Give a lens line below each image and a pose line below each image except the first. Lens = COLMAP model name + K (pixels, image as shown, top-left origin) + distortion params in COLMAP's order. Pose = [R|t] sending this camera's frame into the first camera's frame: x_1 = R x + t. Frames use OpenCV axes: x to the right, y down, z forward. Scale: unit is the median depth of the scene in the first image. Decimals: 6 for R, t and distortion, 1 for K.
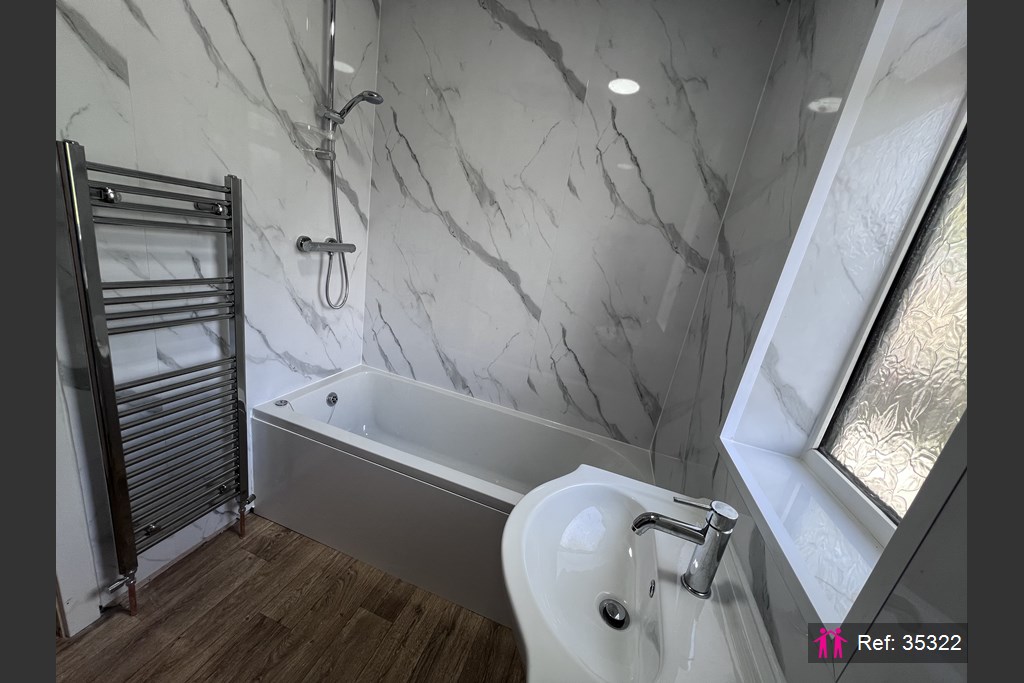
lens RADIAL K [[368.6, 0, 504.9], [0, 368.6, 343.1], [0, 0, 1]] dist [0.006387, 0.000025]
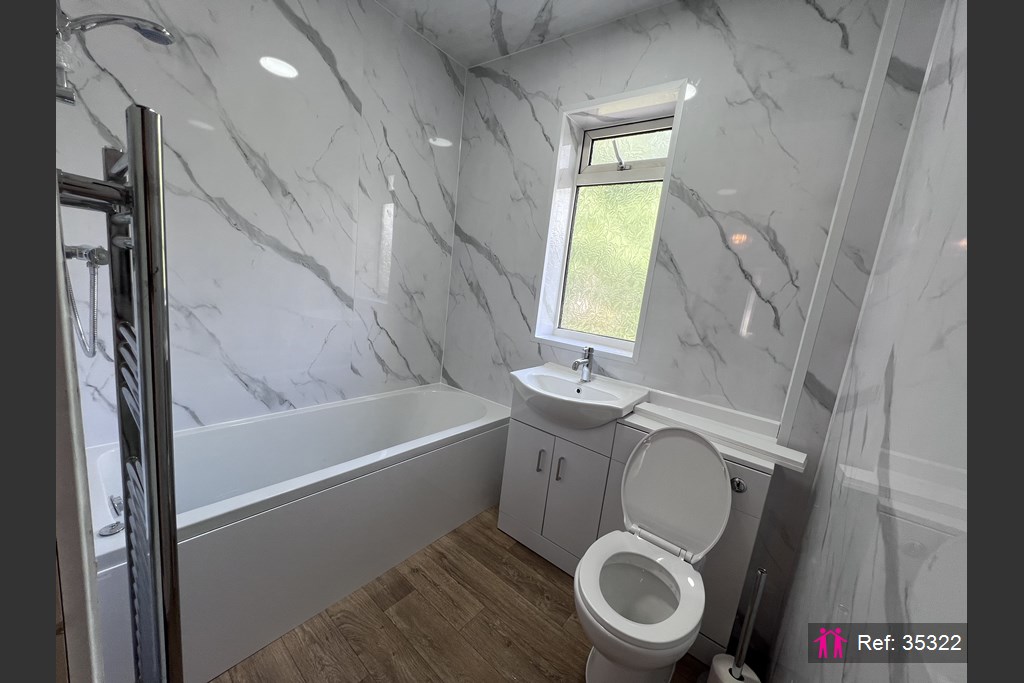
lens RADIAL K [[368.6, 0, 514.8], [0, 368.6, 342.3], [0, 0, 1]] dist [0.006387, 0.000025]
pose [[0.368996, -0.280154, 0.886203, -0.743408], [0.207759, 0.954225, 0.215152, -0.105882], [-0.905913, 0.104727, 0.410310, 0.142729]]
